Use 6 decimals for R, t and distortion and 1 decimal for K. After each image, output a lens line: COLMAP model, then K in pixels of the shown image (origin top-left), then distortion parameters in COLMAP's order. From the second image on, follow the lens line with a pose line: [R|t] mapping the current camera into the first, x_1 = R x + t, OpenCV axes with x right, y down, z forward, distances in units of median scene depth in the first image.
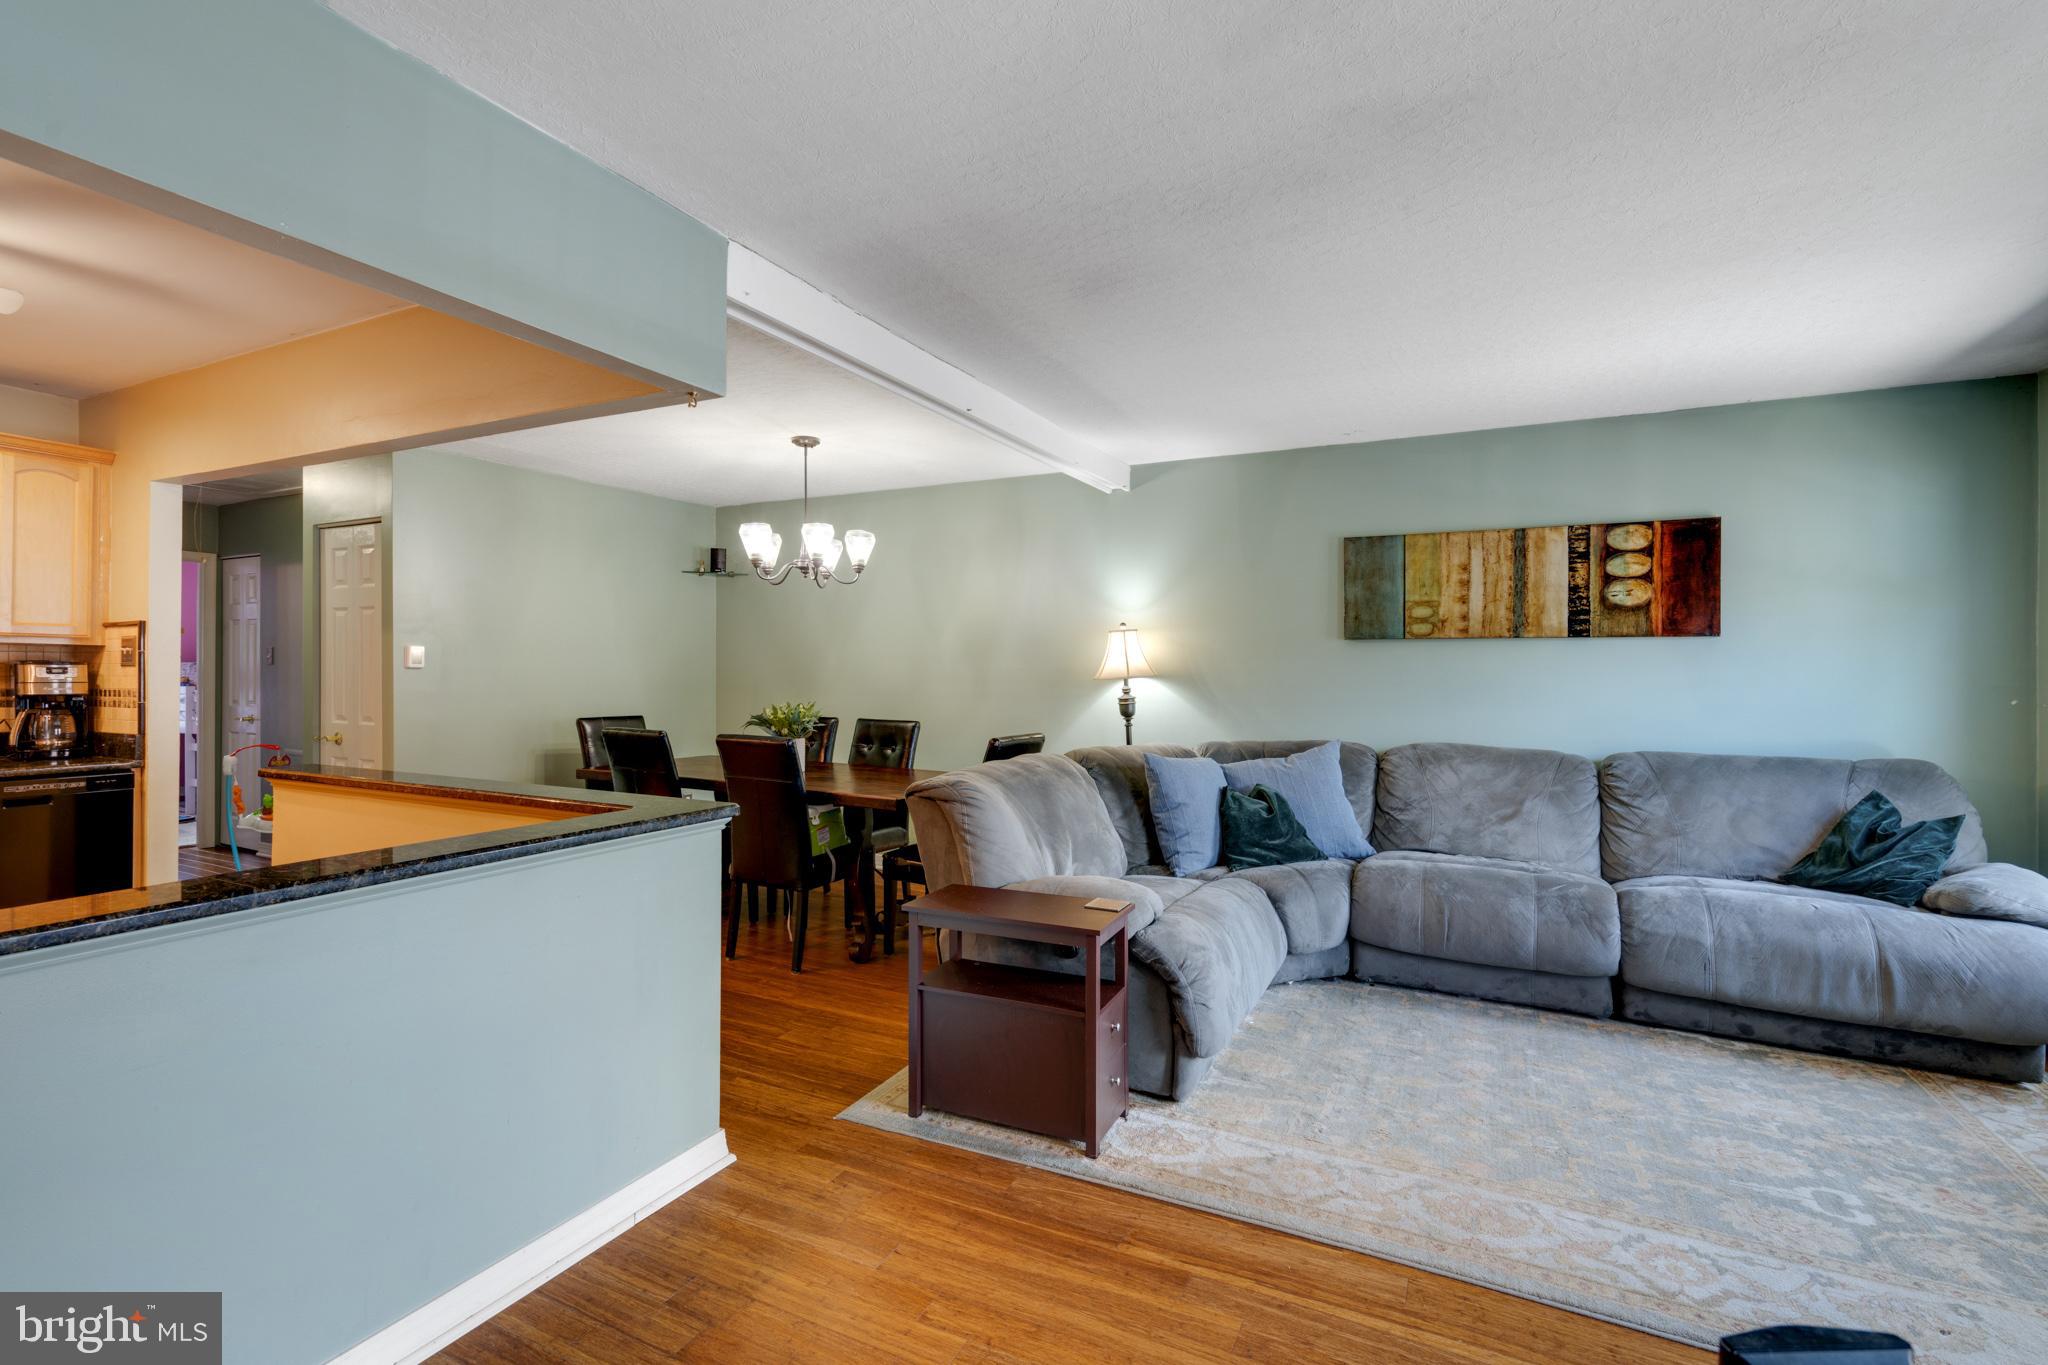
lens RADIAL K [[931.6, 0, 1017.4], [0, 931.6, 671.2], [0, 0, 1]] dist [-0.007836, 0.005862]
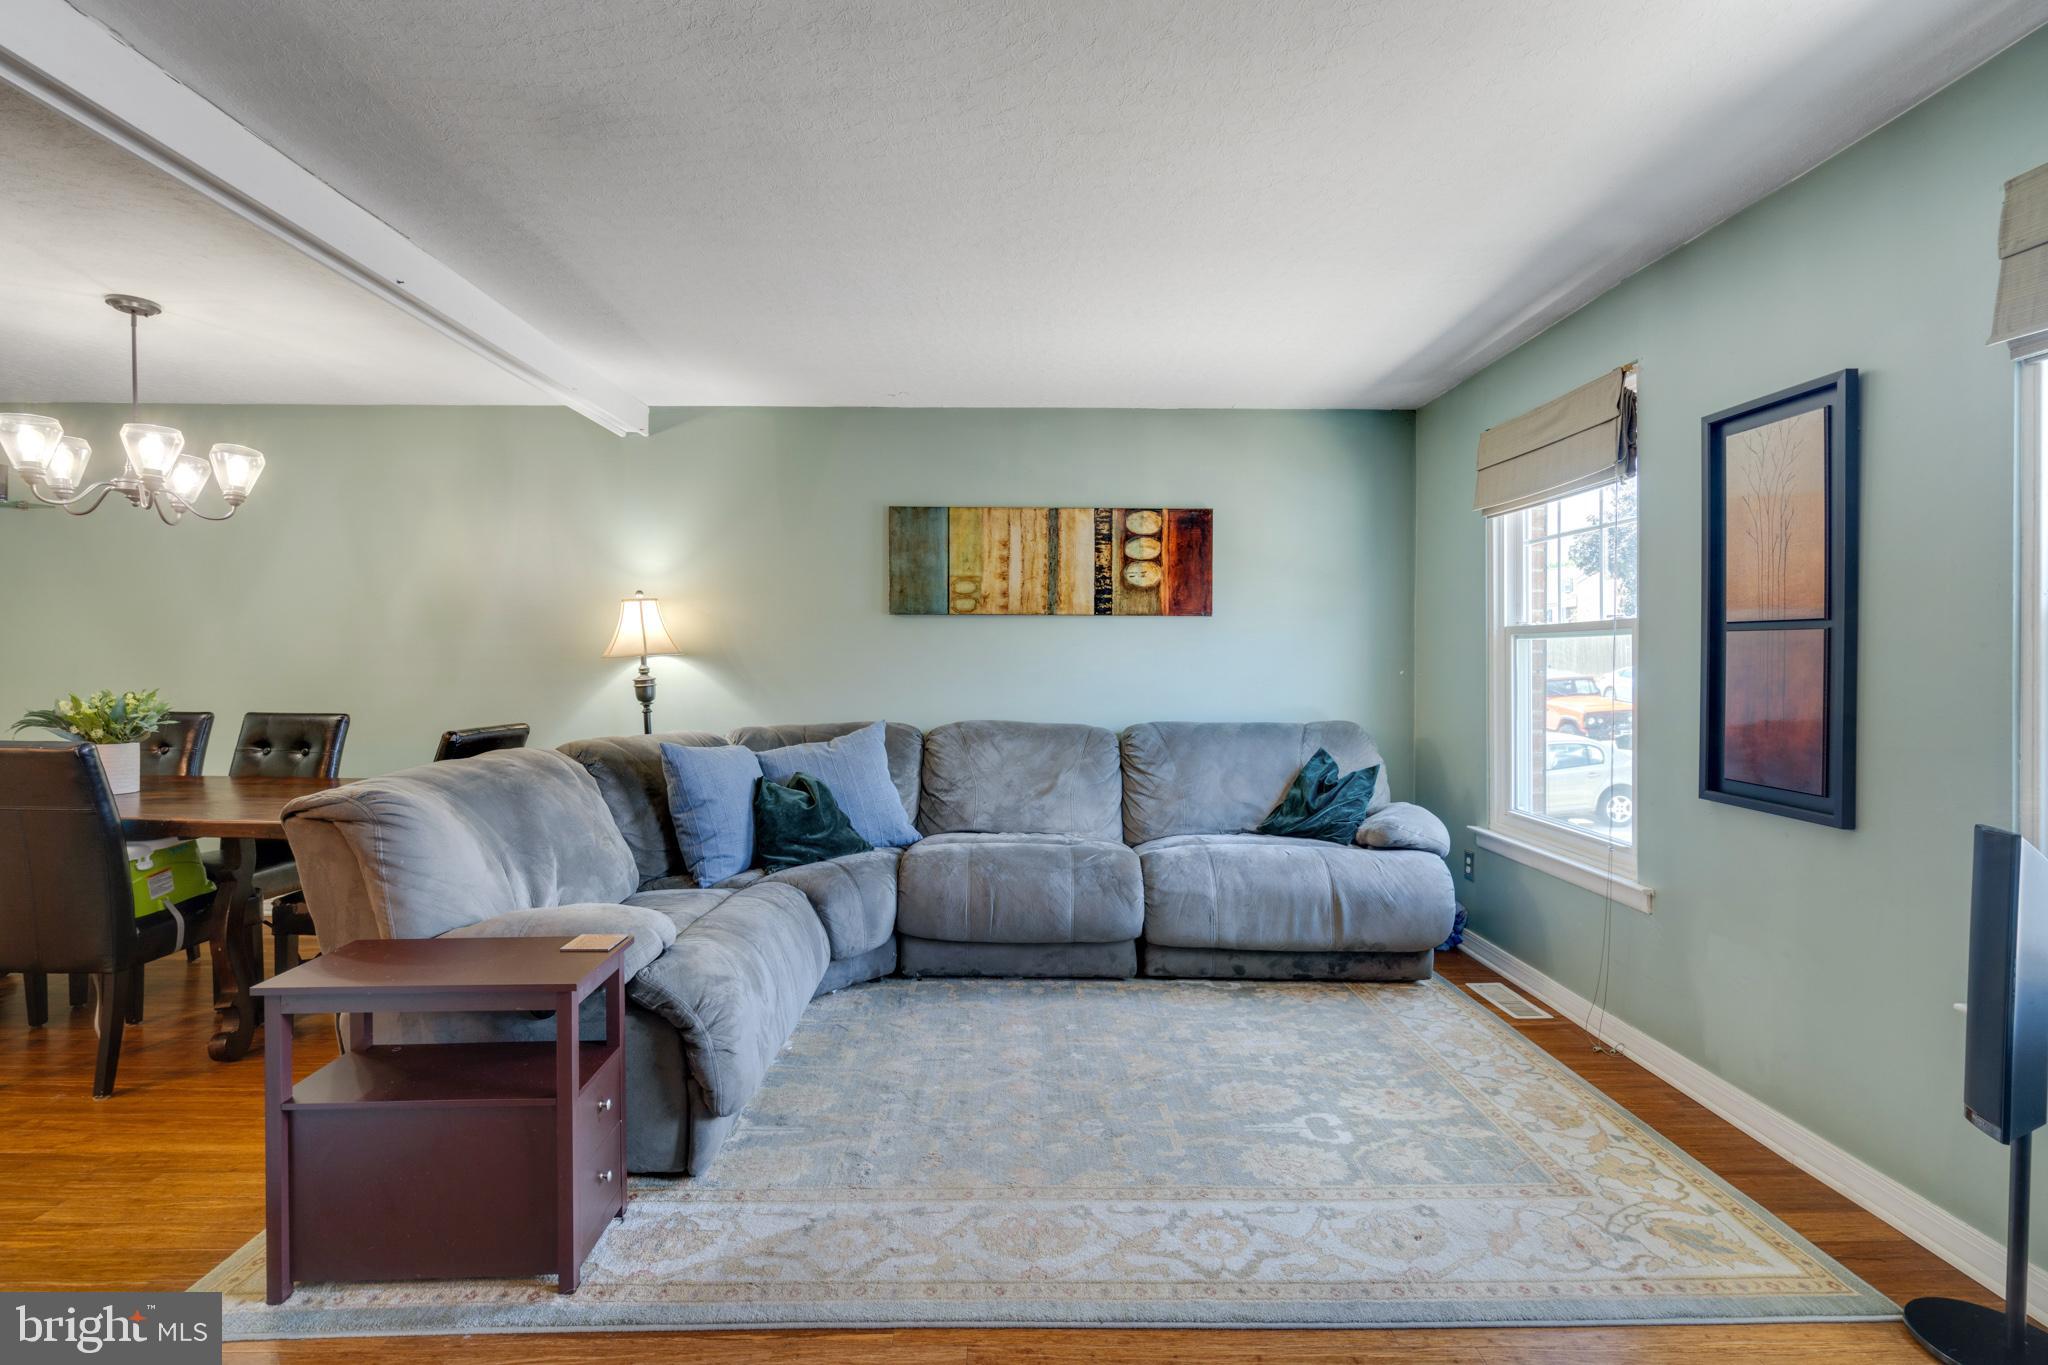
lens RADIAL K [[931.6, 0, 1022.1], [0, 931.6, 669.6], [0, 0, 1]] dist [-0.007836, 0.005862]
pose [[0.886436, -0.005835, 0.462814, 0.041778], [0.000853, 0.999939, 0.010972, 0.015152], [-0.462850, -0.009331, 0.886387, 0.126983]]
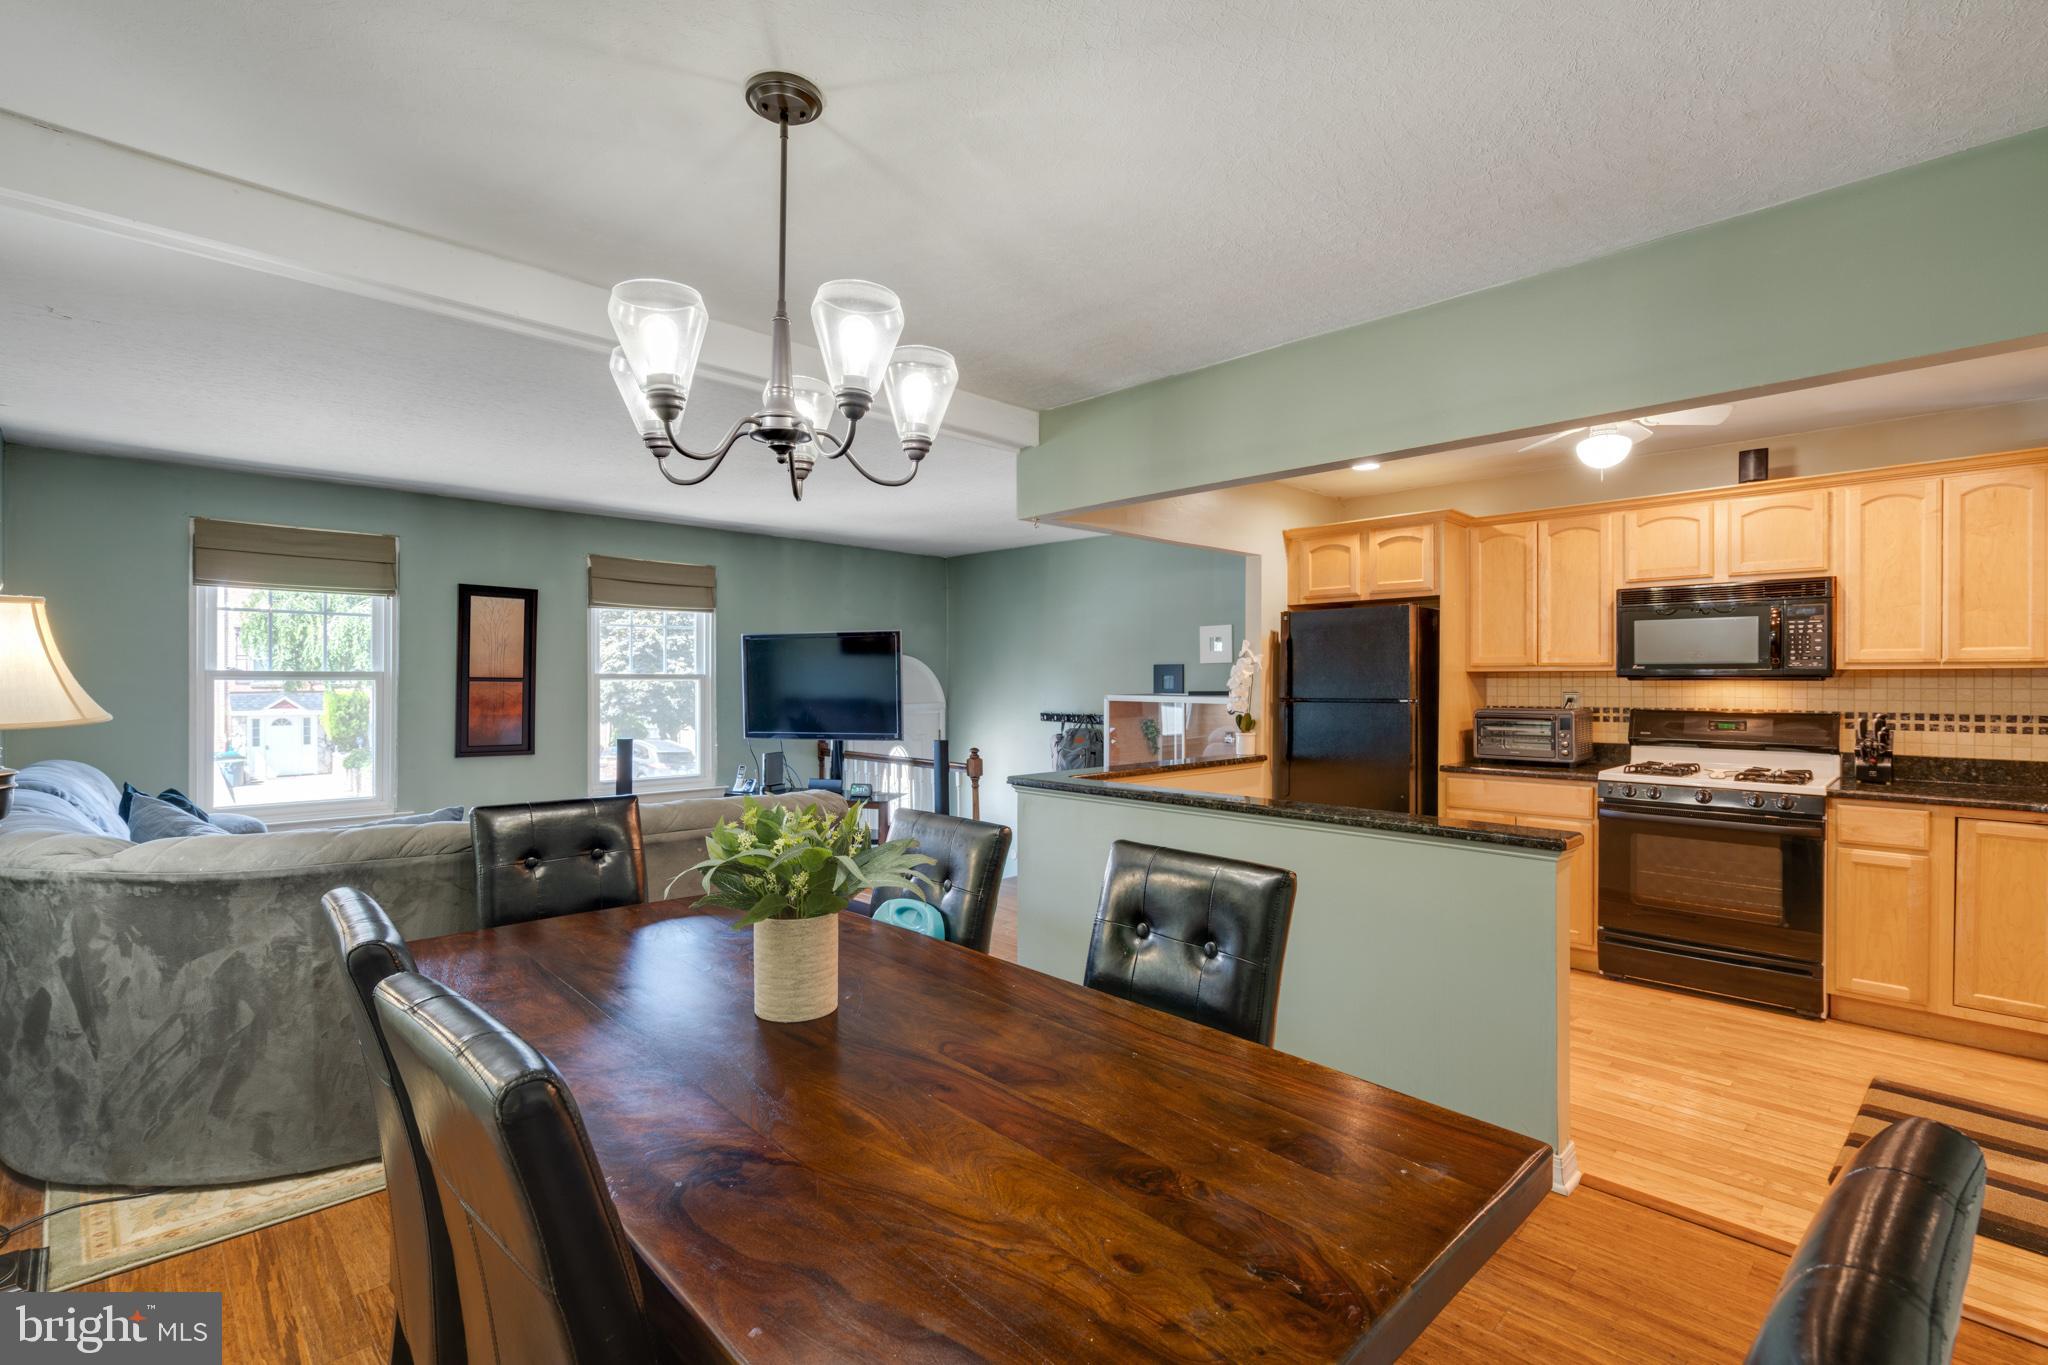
lens RADIAL K [[931.6, 0, 1018.0], [0, 931.6, 682.3], [0, 0, 1]] dist [-0.007836, 0.005862]
pose [[-0.944224, -0.007429, 0.329221, -0.562417], [-0.006300, 0.999970, 0.004496, -0.018380], [-0.329245, 0.002171, -0.944242, 1.688495]]
